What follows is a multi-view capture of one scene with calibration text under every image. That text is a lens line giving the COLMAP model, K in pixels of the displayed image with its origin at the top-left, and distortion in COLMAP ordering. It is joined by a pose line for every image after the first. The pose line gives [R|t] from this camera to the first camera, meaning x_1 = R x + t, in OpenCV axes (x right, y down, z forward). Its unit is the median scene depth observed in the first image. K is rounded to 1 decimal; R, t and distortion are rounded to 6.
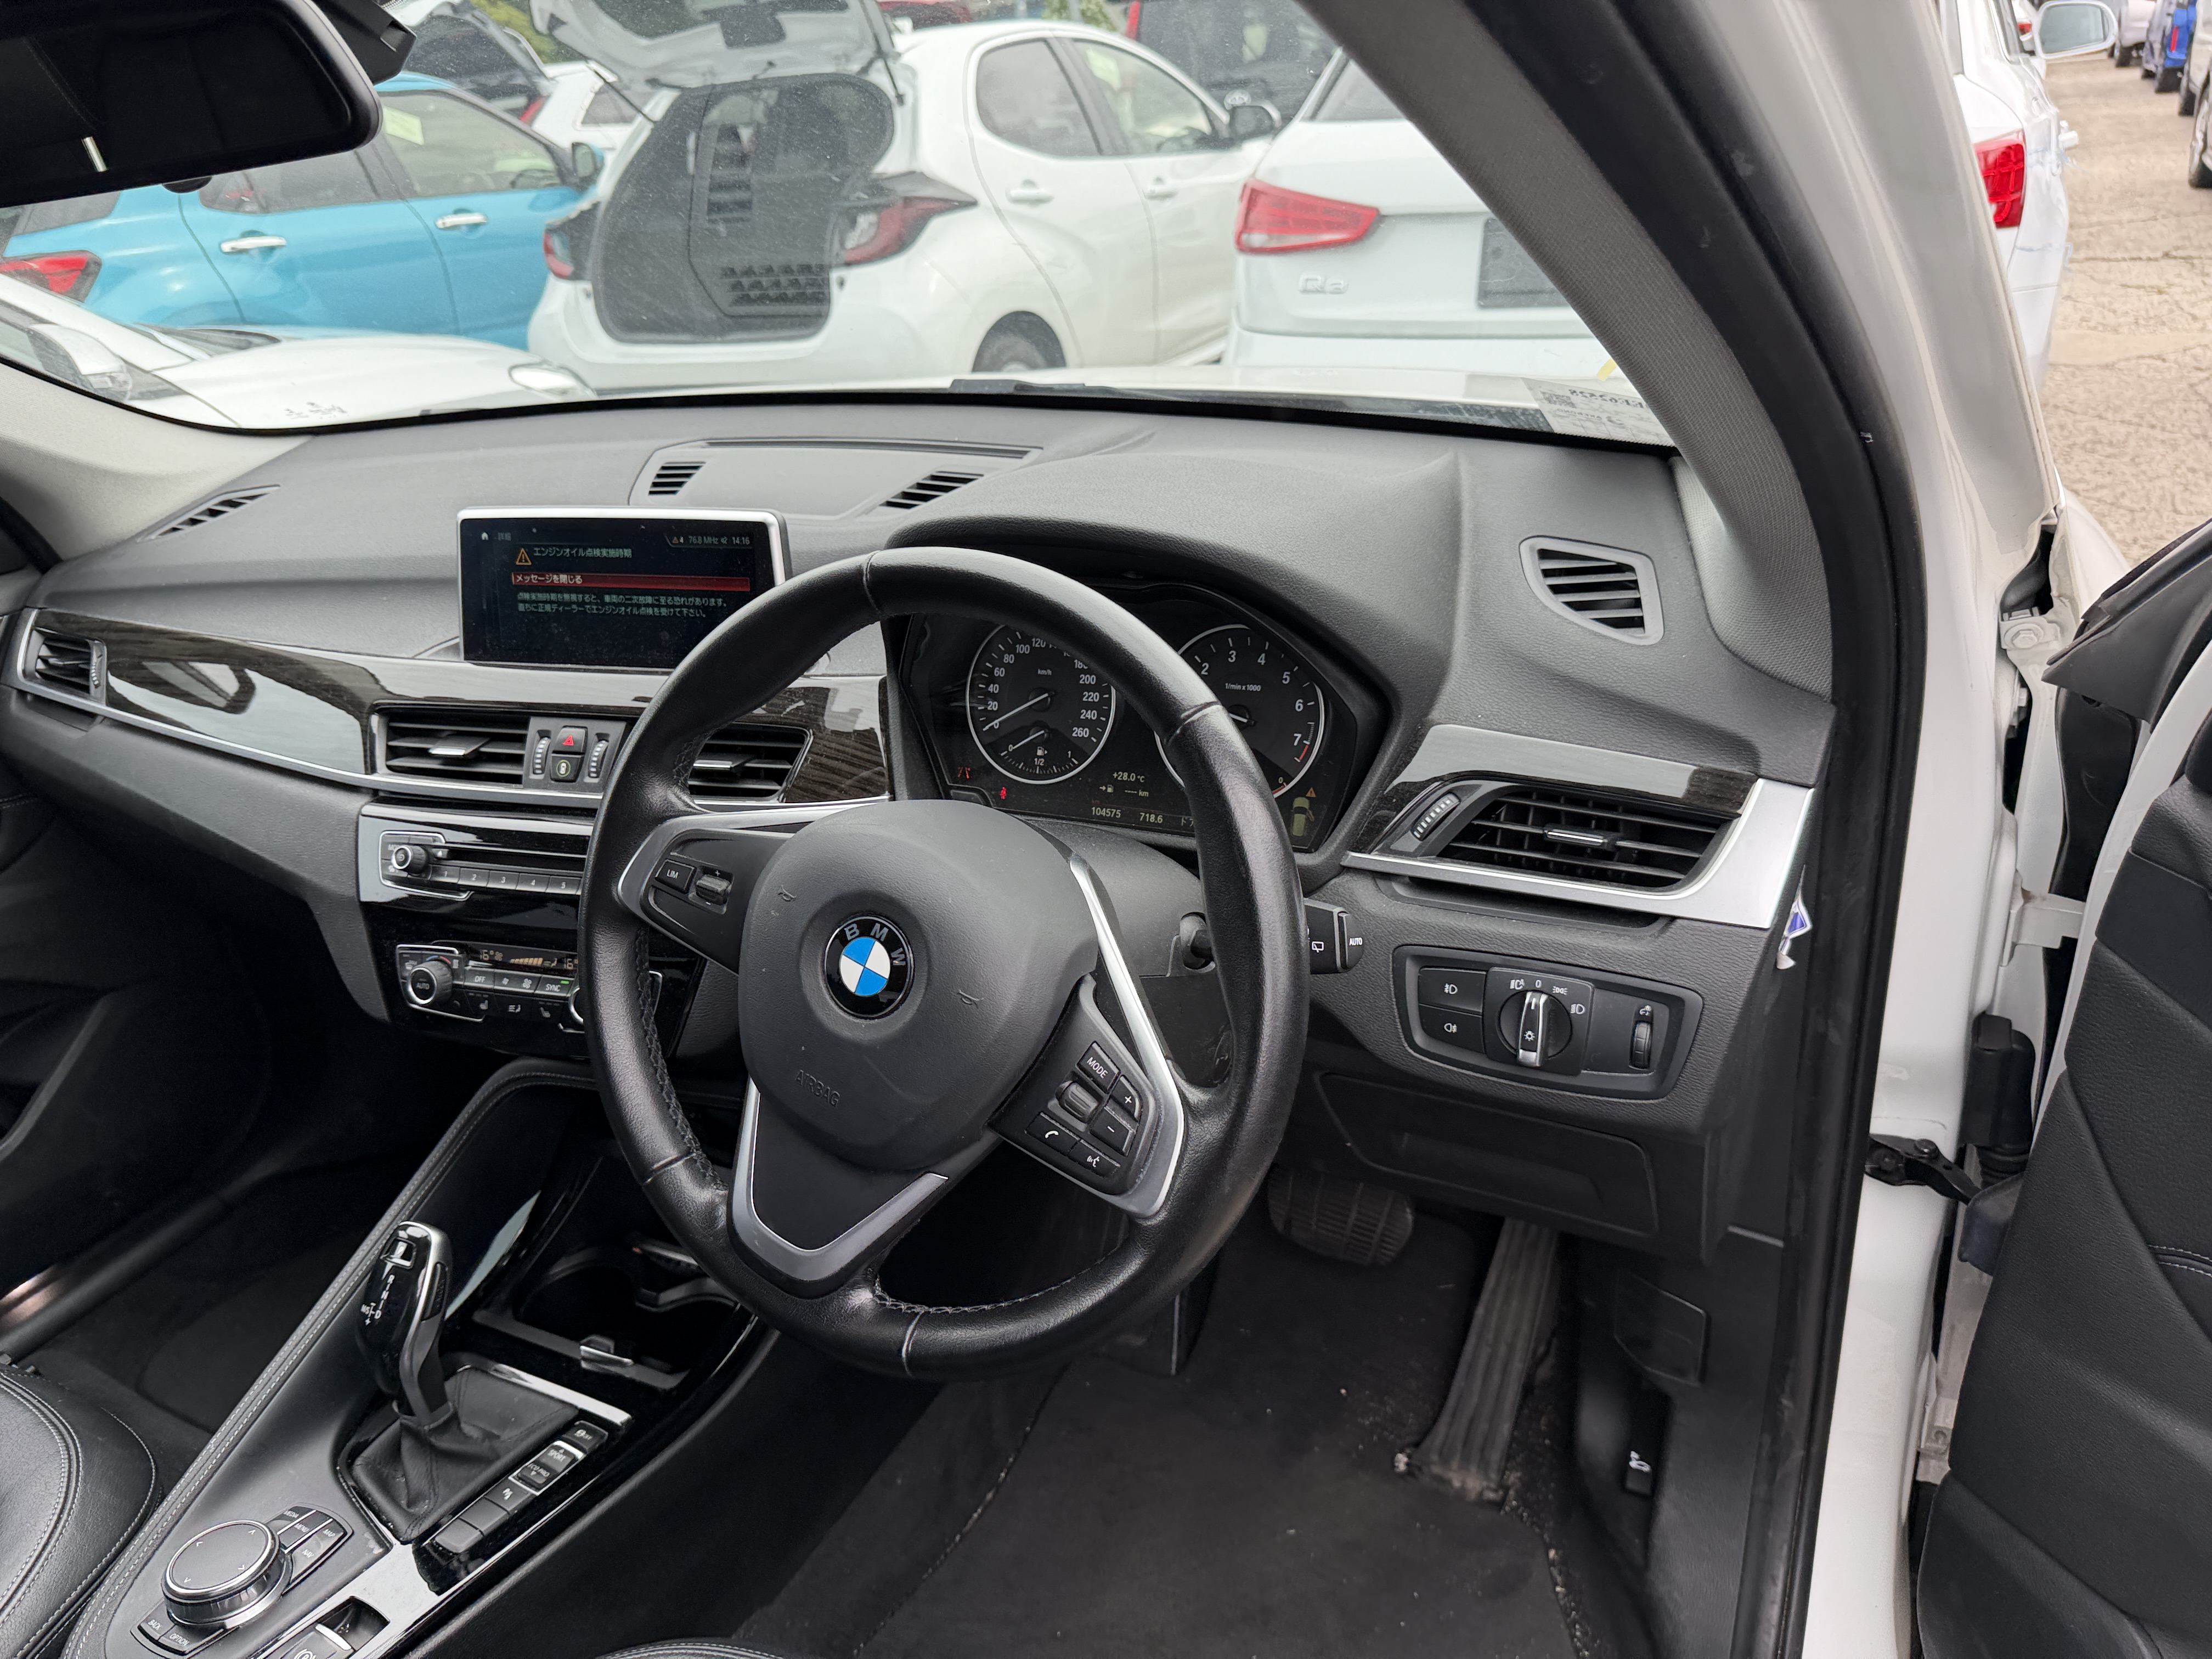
lens RADIAL K [[1572.4, 0, 1107.8], [0, 1572.4, 863.7], [0, 0, 1]] dist [0.238504, -0.358136]
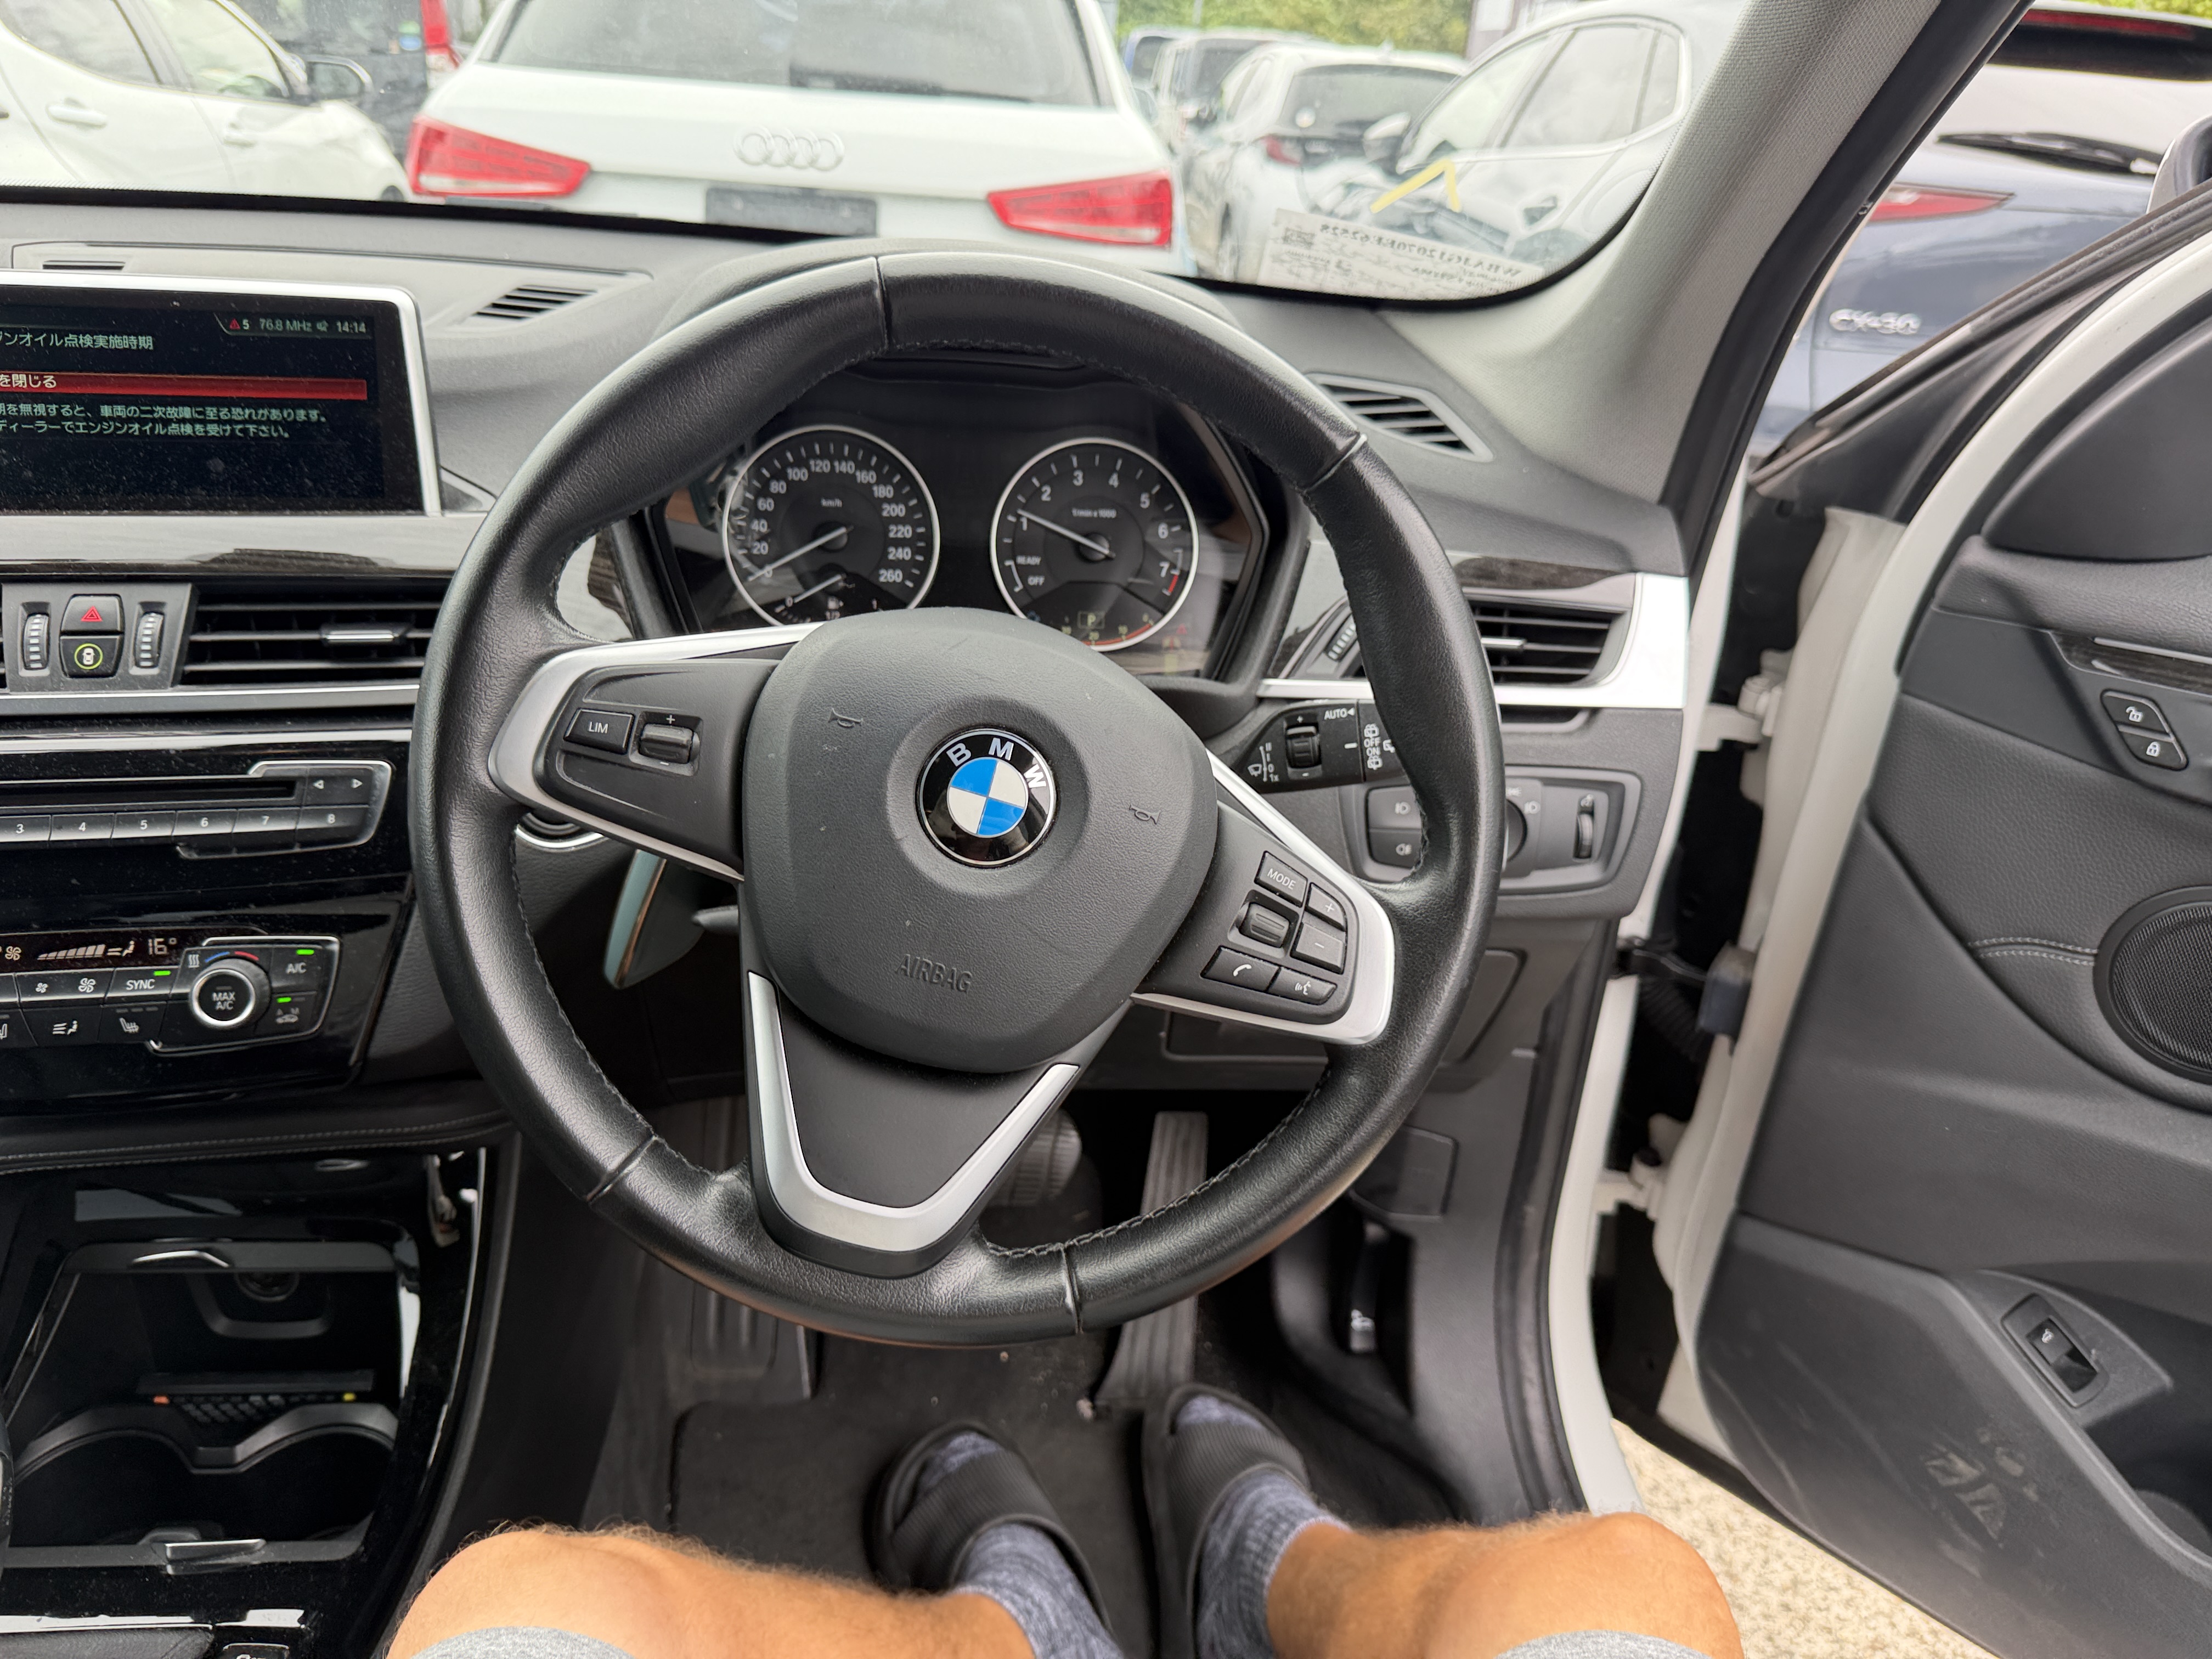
lens RADIAL K [[1597.1, 0, 1106.0], [0, 1597.1, 829.5], [0, 0, 1]] dist [0.117059, -0.107692]
pose [[0.848396, -0.091054, 0.521473, -0.340311], [0.114297, 0.993368, -0.012501, 0.065139], [-0.516876, 0.070208, 0.853176, 0.223205]]
